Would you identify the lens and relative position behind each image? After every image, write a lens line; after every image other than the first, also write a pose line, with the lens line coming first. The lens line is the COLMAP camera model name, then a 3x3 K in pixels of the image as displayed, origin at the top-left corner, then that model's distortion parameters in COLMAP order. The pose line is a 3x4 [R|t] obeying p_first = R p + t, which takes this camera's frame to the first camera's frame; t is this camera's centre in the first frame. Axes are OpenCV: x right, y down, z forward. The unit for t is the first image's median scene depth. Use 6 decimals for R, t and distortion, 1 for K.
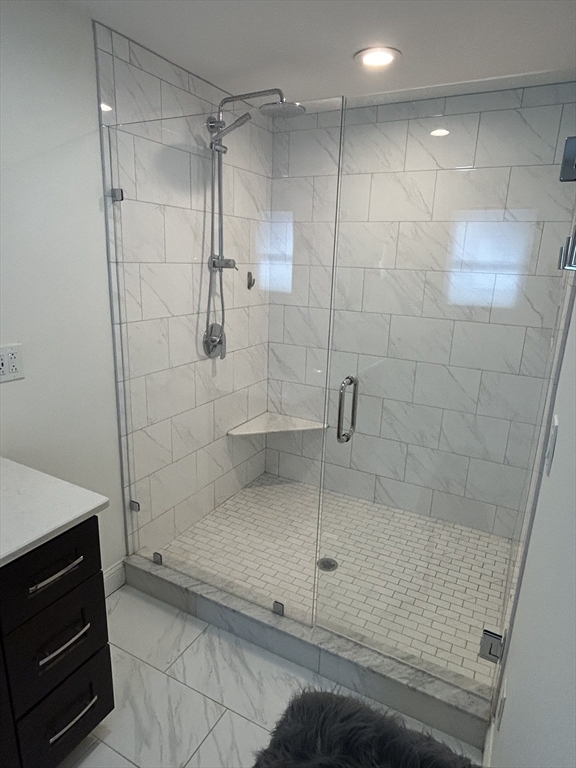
lens RADIAL K [[461.2, 0, 291.2], [0, 461.2, 383.4], [0, 0, 1]] dist [-0.008966, -0.000627]
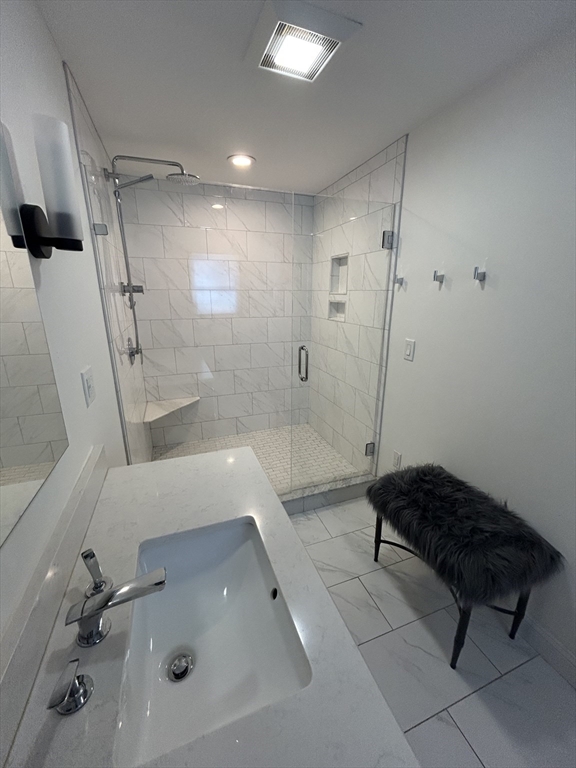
lens RADIAL K [[310.5, 0, 287.5], [0, 310.5, 382.5], [0, 0, 1]] dist [-0.001923, 0.000863]
pose [[0.662213, -0.239817, 0.709903, -0.574051], [0.215597, 0.968319, 0.126001, -0.027116], [-0.717629, 0.069614, 0.692937, 0.121814]]
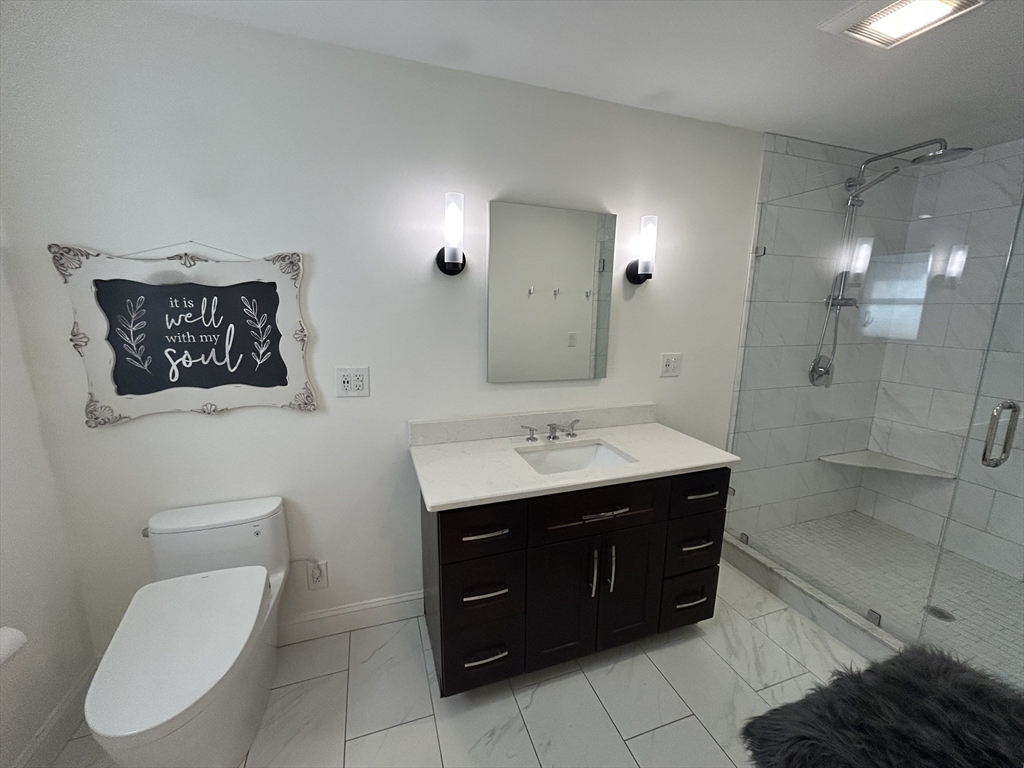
lens RADIAL K [[414.0, 0, 514.3], [0, 414.0, 383.9], [0, 0, 1]] dist [-0.001923, 0.000863]
pose [[0.736943, 0.103904, -0.667921, -0.046208], [-0.163076, 0.986257, -0.026502, 0.098124], [0.655989, 0.128453, 0.743760, -0.259524]]
